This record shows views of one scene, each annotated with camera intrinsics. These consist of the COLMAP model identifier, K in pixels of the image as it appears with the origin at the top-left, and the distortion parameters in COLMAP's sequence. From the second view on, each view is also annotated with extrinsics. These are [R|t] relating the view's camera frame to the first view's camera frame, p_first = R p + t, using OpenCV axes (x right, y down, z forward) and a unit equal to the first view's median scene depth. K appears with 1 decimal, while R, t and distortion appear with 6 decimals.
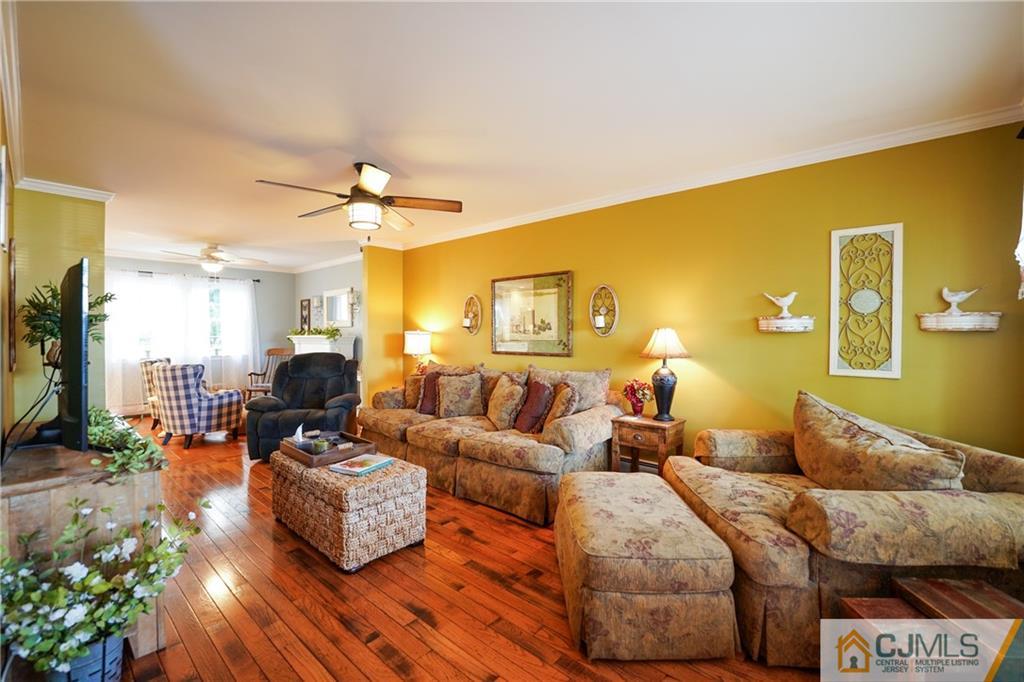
lens RADIAL K [[435.0, 0, 513.1], [0, 435.0, 336.9], [0, 0, 1]] dist [-0.022027, 0.001834]
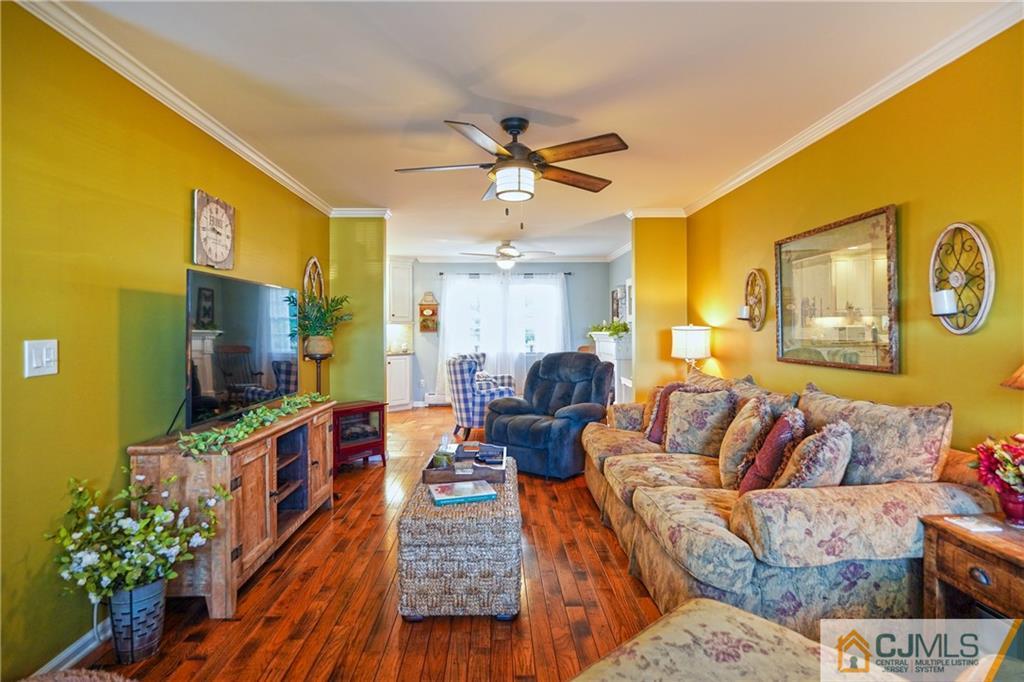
lens RADIAL K [[516.5, 0, 506.0], [0, 516.5, 327.4], [0, 0, 1]] dist [-0.006100, -0.002165]
pose [[0.680475, -0.007175, -0.732737, 0.265485], [-0.000814, 0.999944, -0.010547, -0.001820], [0.732771, 0.007773, 0.680431, 0.256077]]
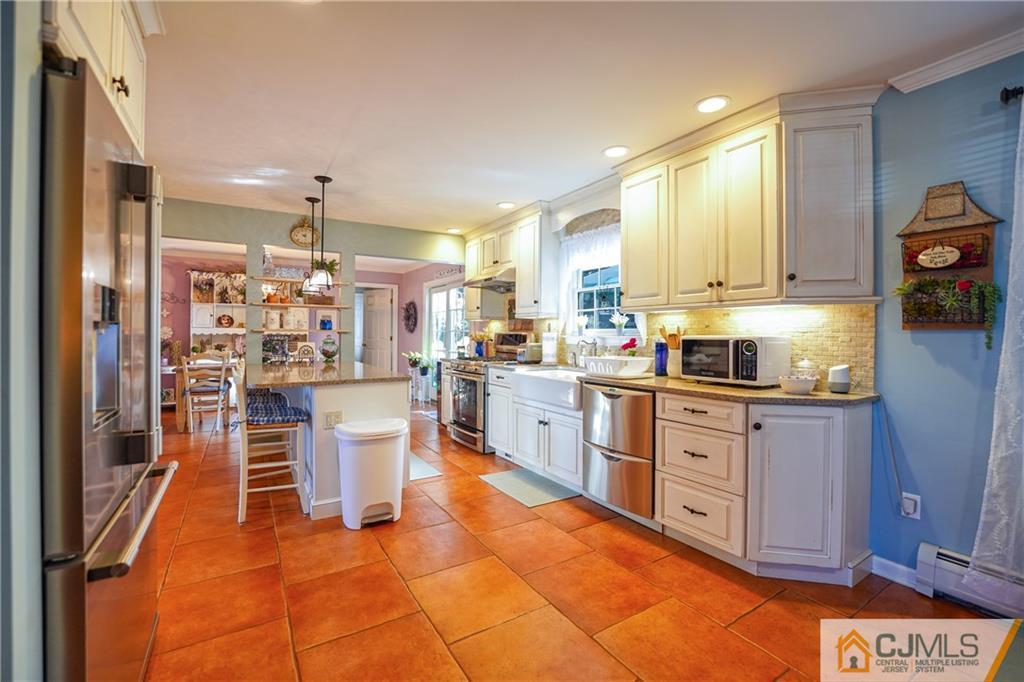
lens RADIAL K [[435.0, 0, 502.0], [0, 435.0, 334.7], [0, 0, 1]] dist [-0.022027, 0.001834]
pose [[-0.271817, -0.000198, -0.962349, -0.951881], [-0.016139, 0.999860, 0.004352, 0.006952], [0.962214, 0.016714, -0.271782, 1.150864]]
